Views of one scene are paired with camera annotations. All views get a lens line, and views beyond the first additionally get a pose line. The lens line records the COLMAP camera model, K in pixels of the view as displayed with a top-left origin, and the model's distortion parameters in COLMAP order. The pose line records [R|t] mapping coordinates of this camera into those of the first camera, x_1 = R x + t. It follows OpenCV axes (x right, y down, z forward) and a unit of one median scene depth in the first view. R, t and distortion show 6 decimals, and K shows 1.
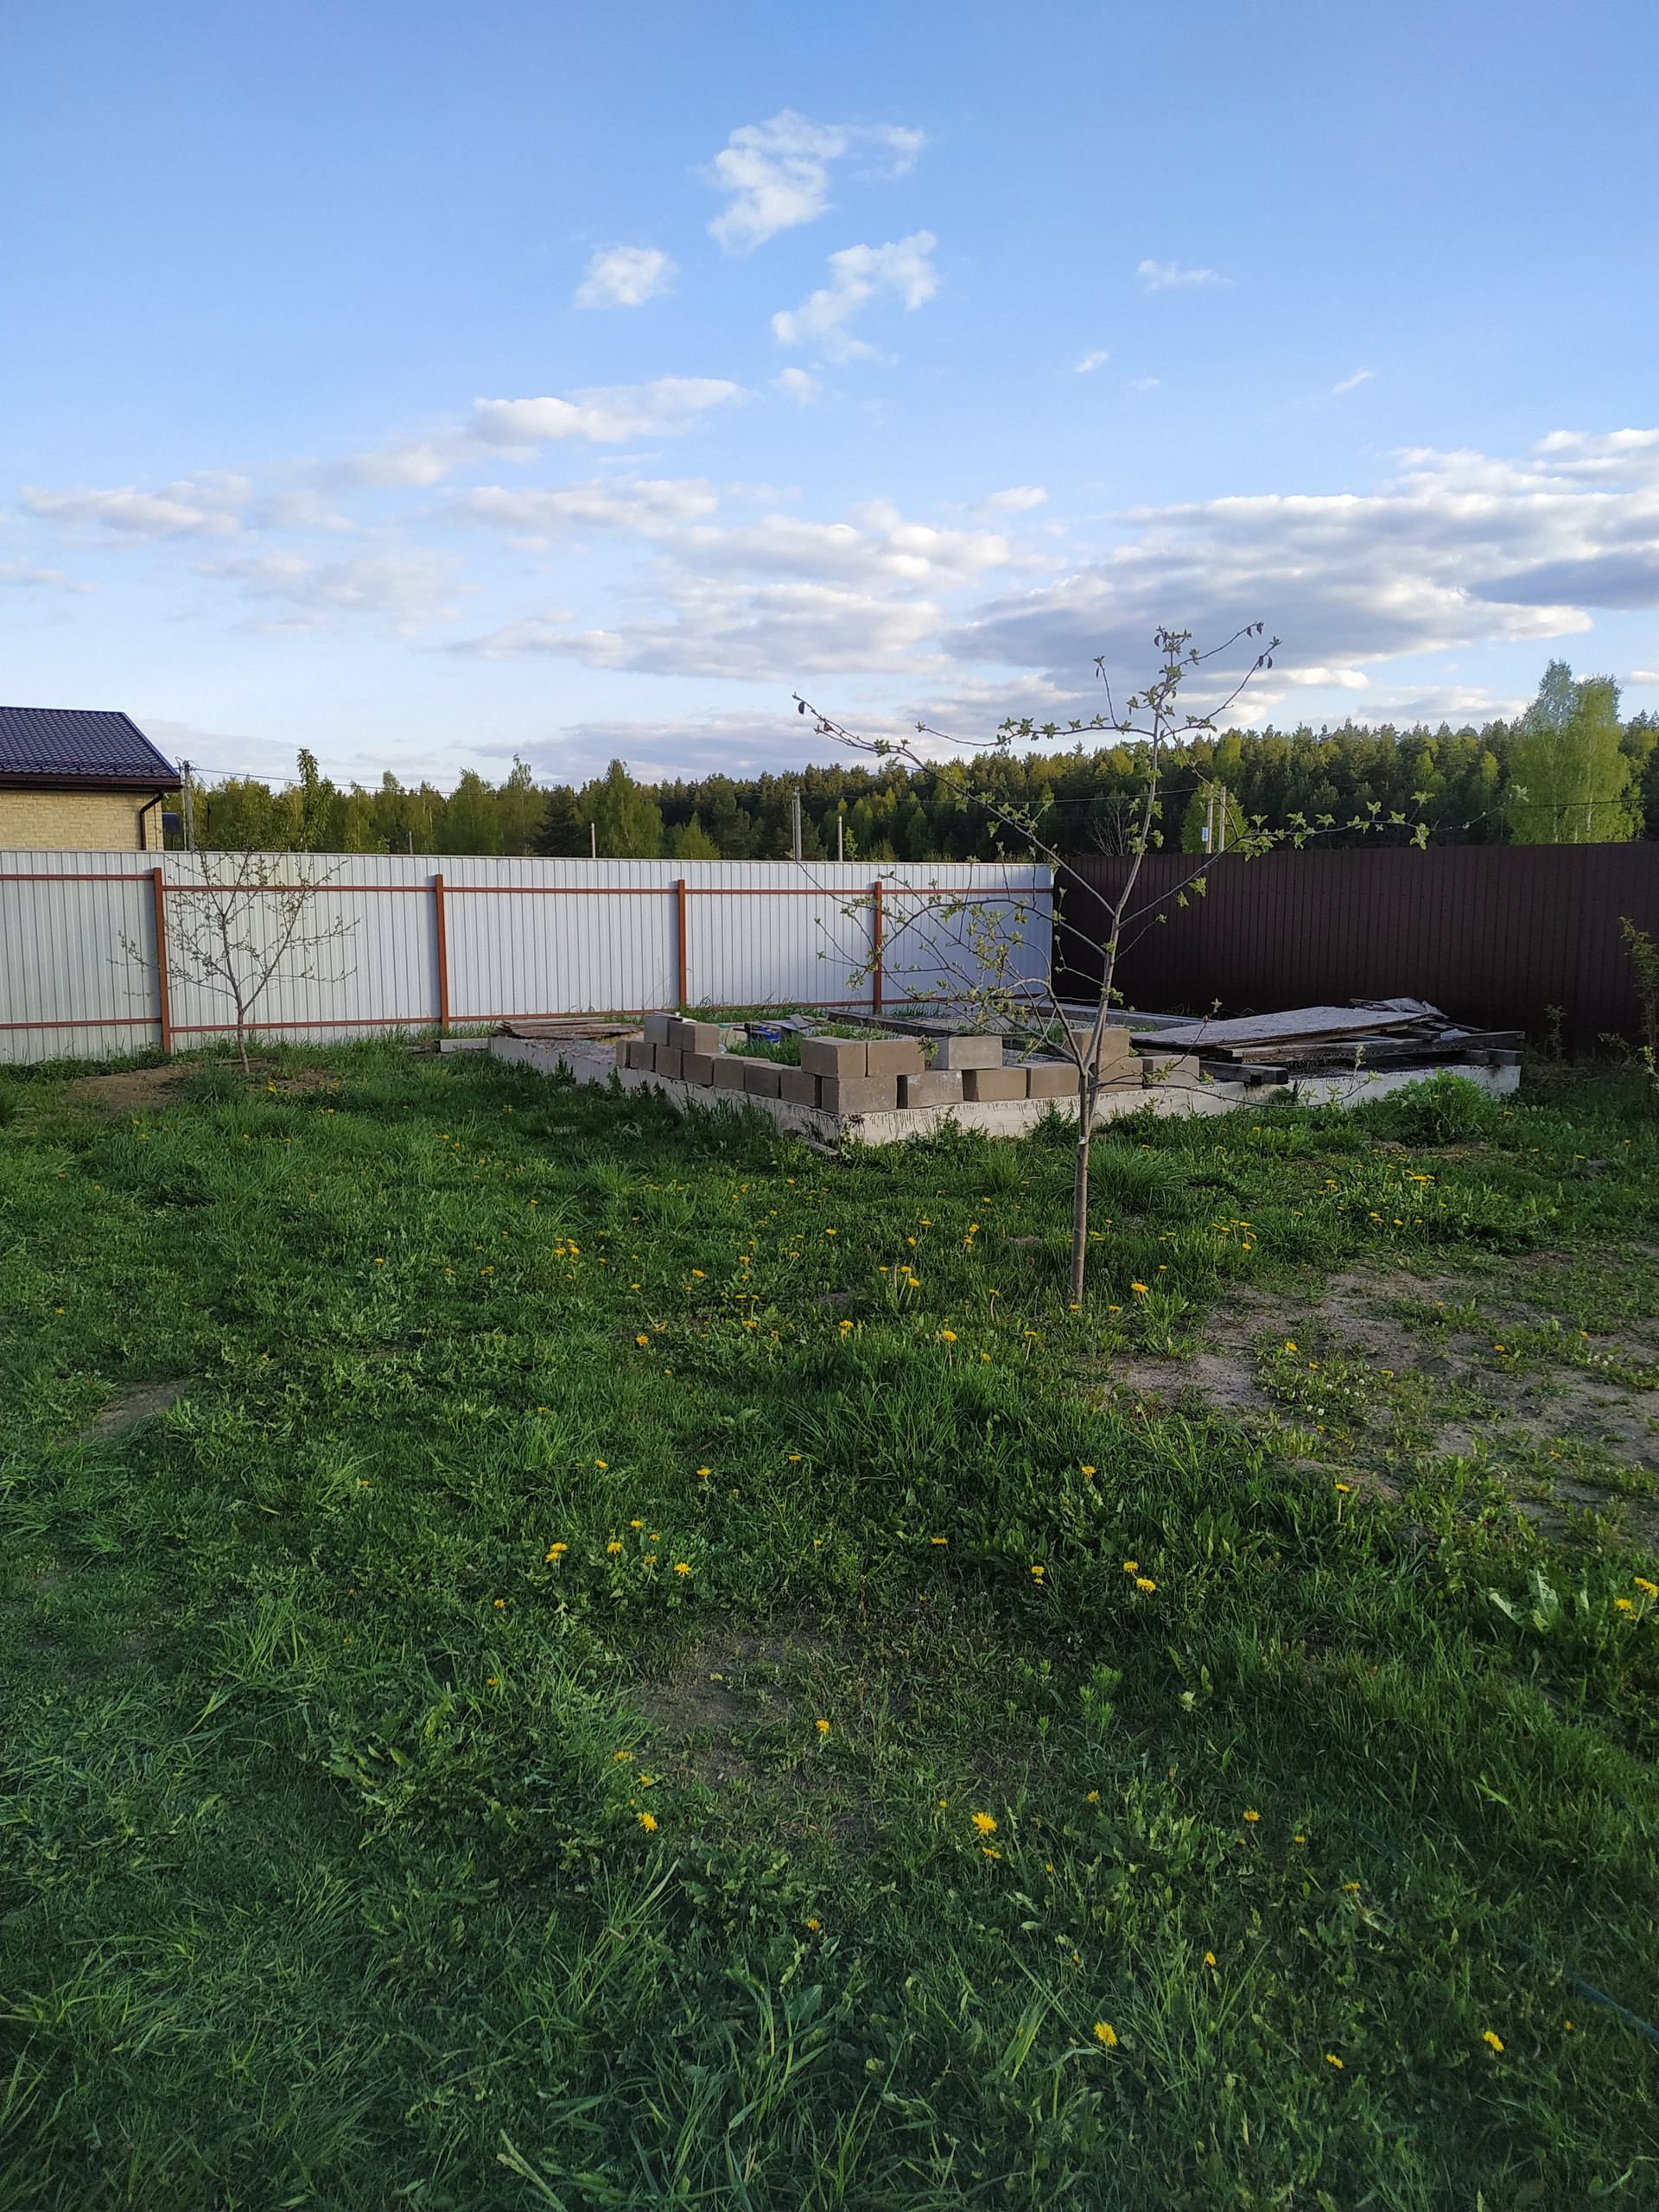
lens RADIAL K [[1580.5, 0, 840.4], [0, 1580.5, 1104.8], [0, 0, 1]] dist [0.011466, -0.000470]
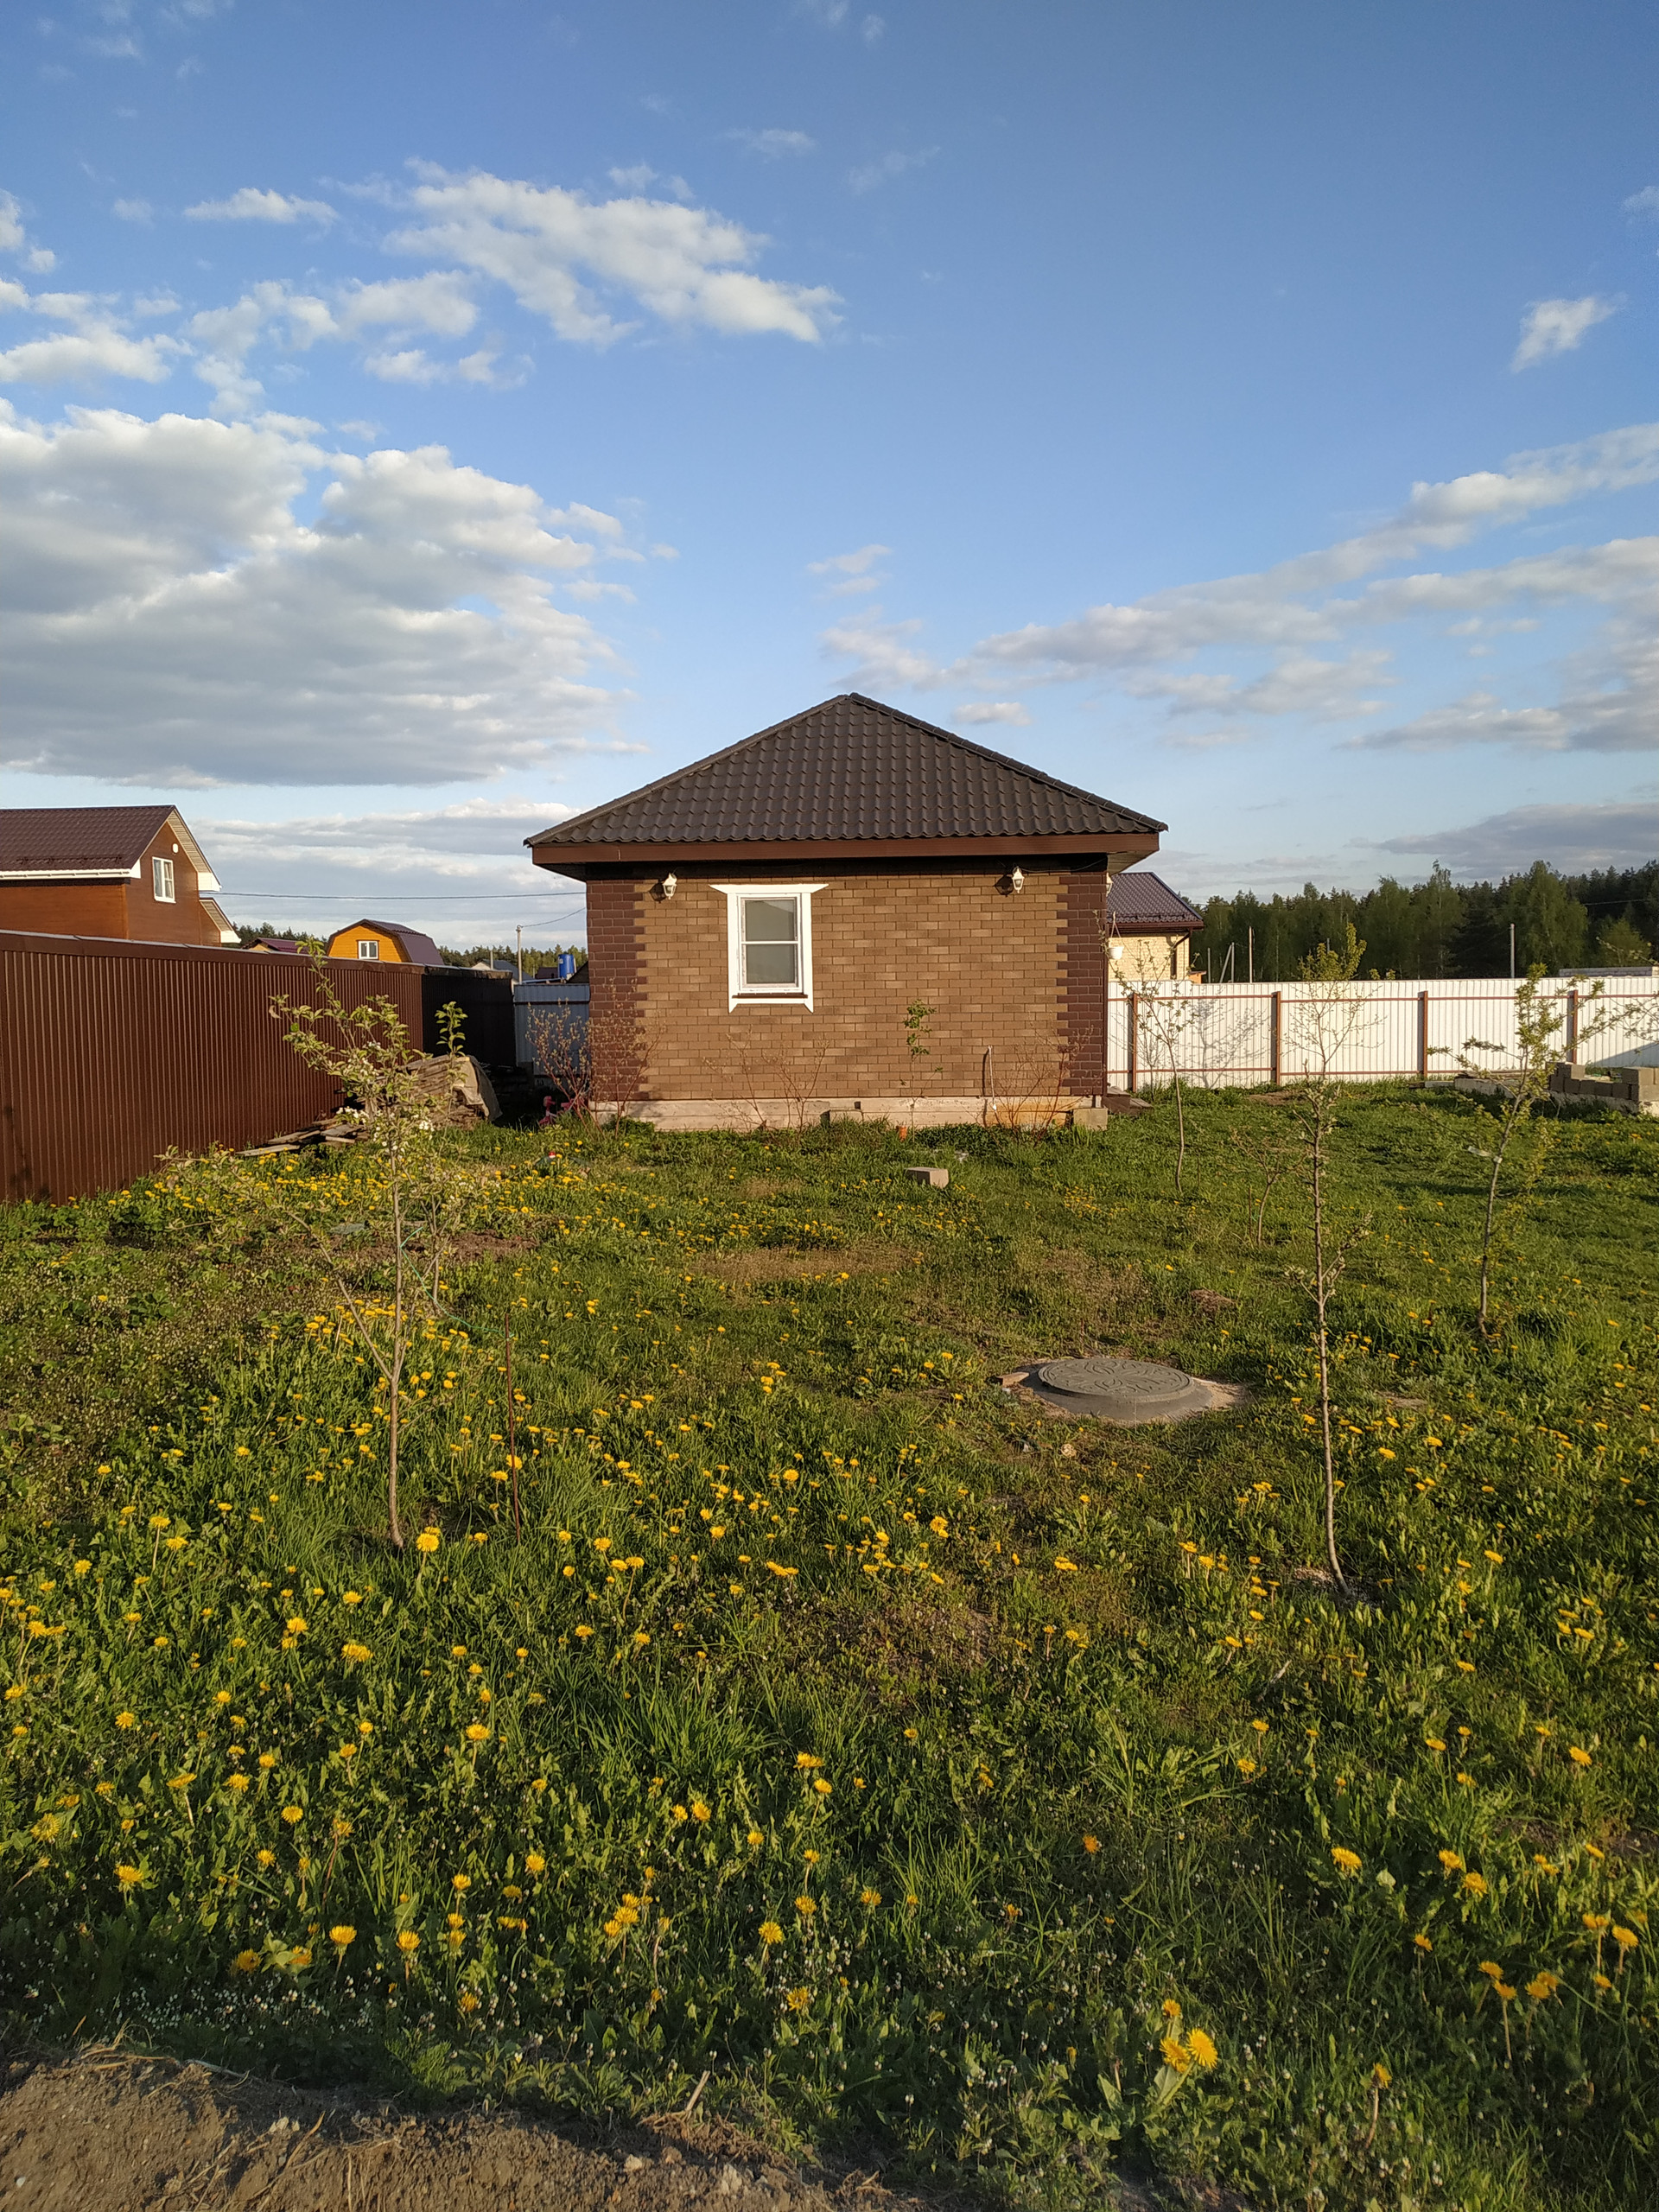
lens RADIAL K [[1580.5, 0, 840.9], [0, 1580.5, 1113.2], [0, 0, 1]] dist [0.011466, -0.000470]
pose [[0.851401, 0.022277, -0.524042, 0.014284], [-0.052247, 0.997731, -0.042470, 0.011818], [0.521906, 0.063539, 0.850633, -0.098575]]
